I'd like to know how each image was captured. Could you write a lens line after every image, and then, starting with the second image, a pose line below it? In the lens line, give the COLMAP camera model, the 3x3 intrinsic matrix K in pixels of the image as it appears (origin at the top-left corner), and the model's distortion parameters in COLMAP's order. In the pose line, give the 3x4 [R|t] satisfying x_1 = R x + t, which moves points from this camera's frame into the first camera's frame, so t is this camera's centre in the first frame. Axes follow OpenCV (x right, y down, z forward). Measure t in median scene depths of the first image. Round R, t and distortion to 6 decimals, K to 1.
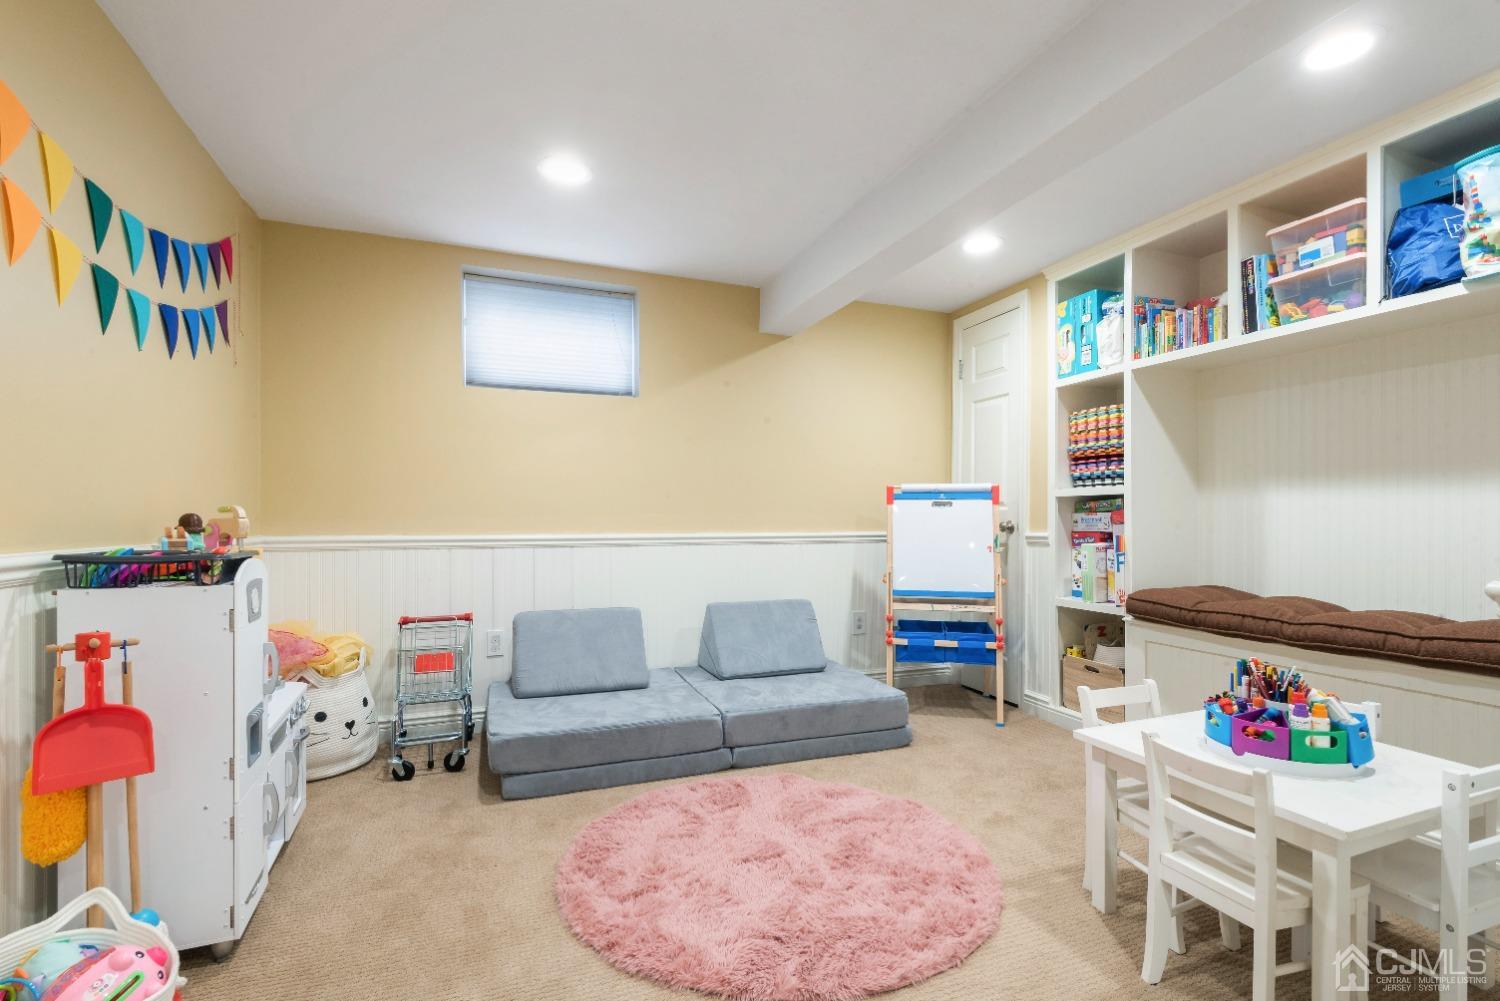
lens RADIAL K [[682.2, 0, 753.7], [0, 682.2, 514.1], [0, 0, 1]] dist [0.013289, -0.000151]
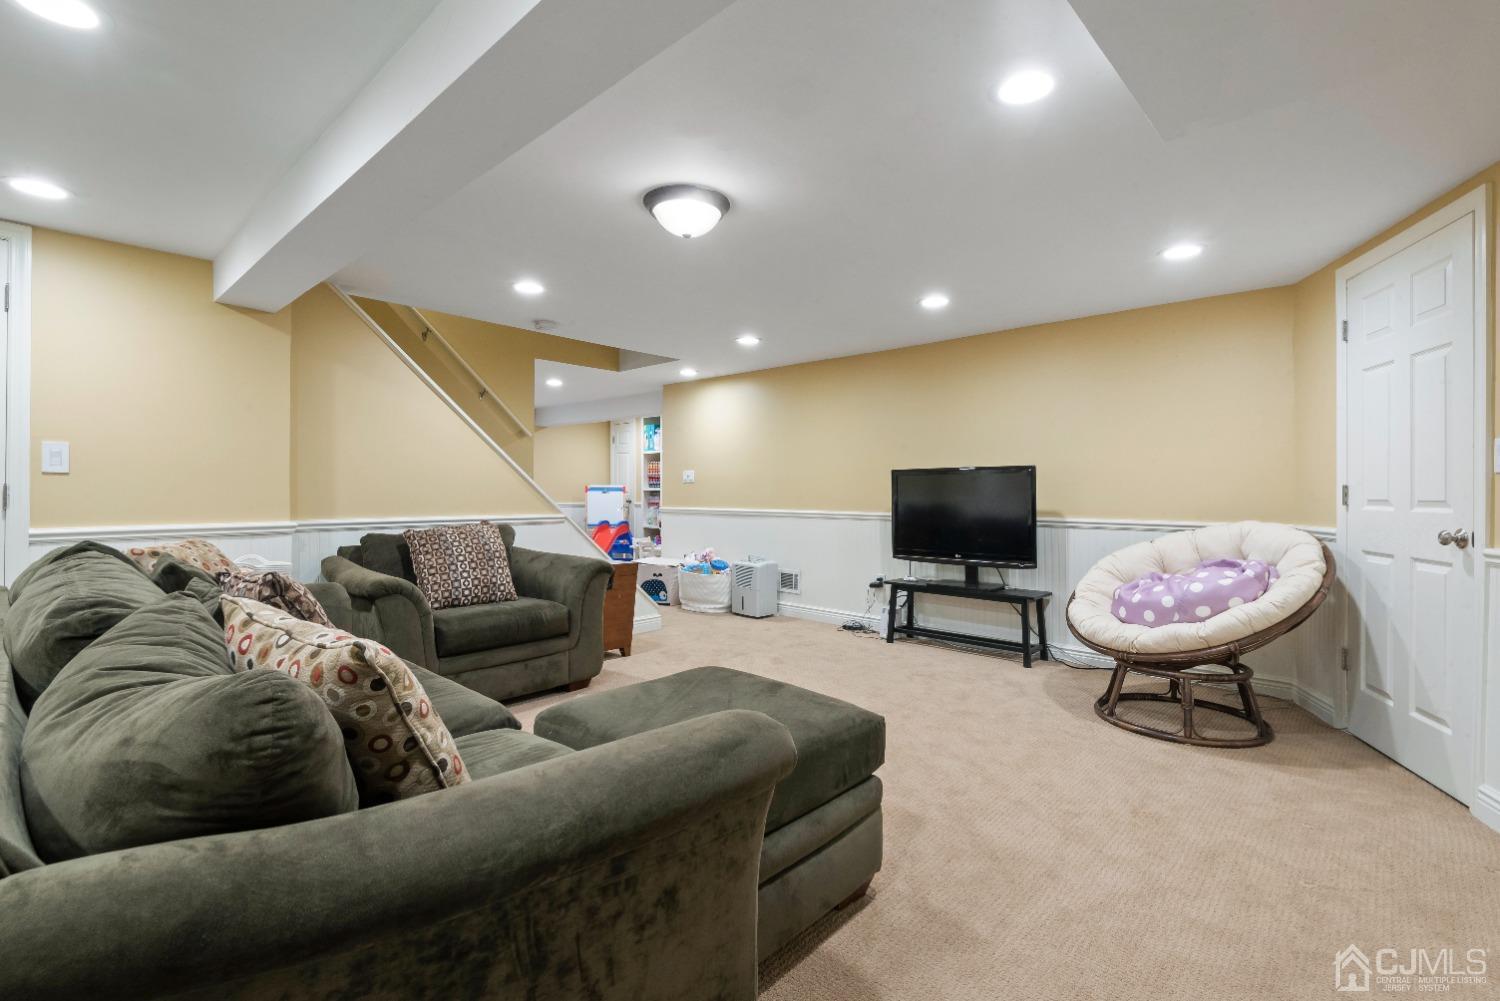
lens RADIAL K [[682.2, 0, 753.9], [0, 682.2, 501.3], [0, 0, 1]] dist [0.013289, -0.000151]
pose [[0.893806, 0.001909, 0.448450, -0.444286], [-0.004634, 0.999977, 0.004980, 0.003837], [-0.448430, -0.006529, 0.893794, -1.816830]]
